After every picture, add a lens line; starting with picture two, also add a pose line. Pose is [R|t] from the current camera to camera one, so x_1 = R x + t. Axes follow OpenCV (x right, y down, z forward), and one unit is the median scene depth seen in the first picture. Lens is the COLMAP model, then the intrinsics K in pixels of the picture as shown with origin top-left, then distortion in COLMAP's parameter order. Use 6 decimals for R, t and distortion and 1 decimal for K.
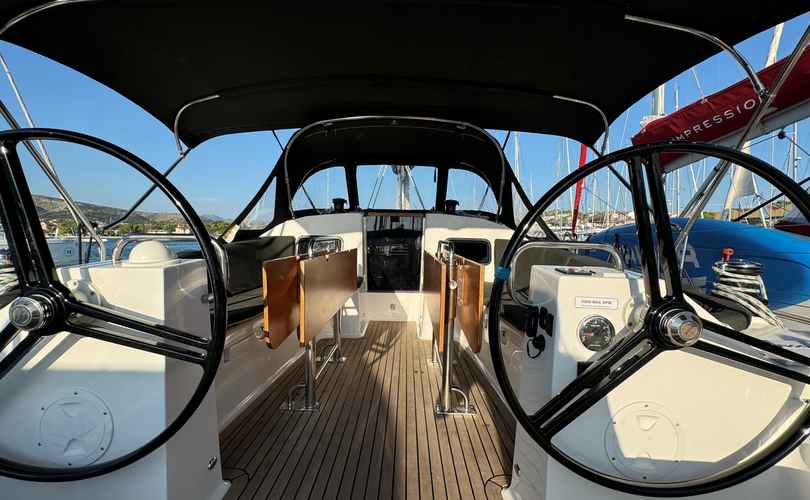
lens RADIAL K [[353.7, 0, 404.7], [0, 353.7, 248.9], [0, 0, 1]] dist [-0.000701, 0.000647]
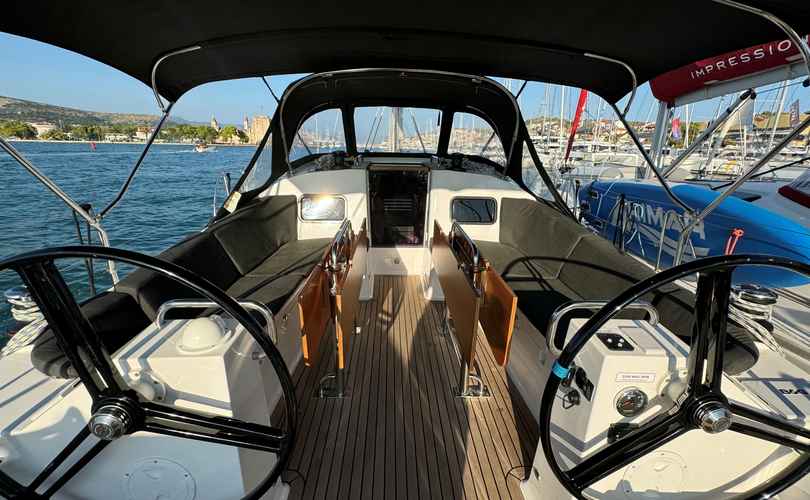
lens RADIAL K [[353.7, 0, 403.8], [0, 353.7, 246.2], [0, 0, 1]] dist [-0.000701, 0.000647]
pose [[0.999047, -0.008118, 0.042892, -0.062541], [-0.003035, 0.967261, 0.253765, -0.151147], [-0.043548, -0.253653, 0.966314, 0.025570]]
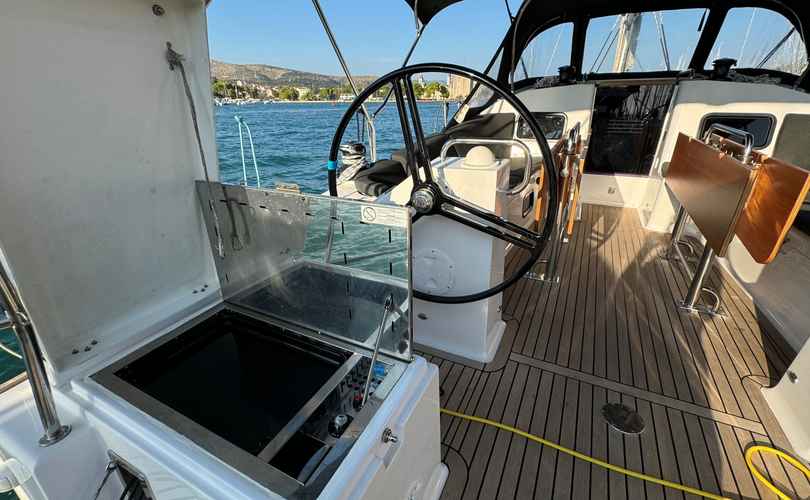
lens RADIAL K [[353.7, 0, 406.1], [0, 353.7, 249.8], [0, 0, 1]] dist [-0.000701, 0.000647]
pose [[0.896532, 0.149164, -0.417109, -0.119315], [0.013842, 0.931708, 0.362945, -0.044670], [0.442763, -0.331165, 0.833241, -0.091601]]
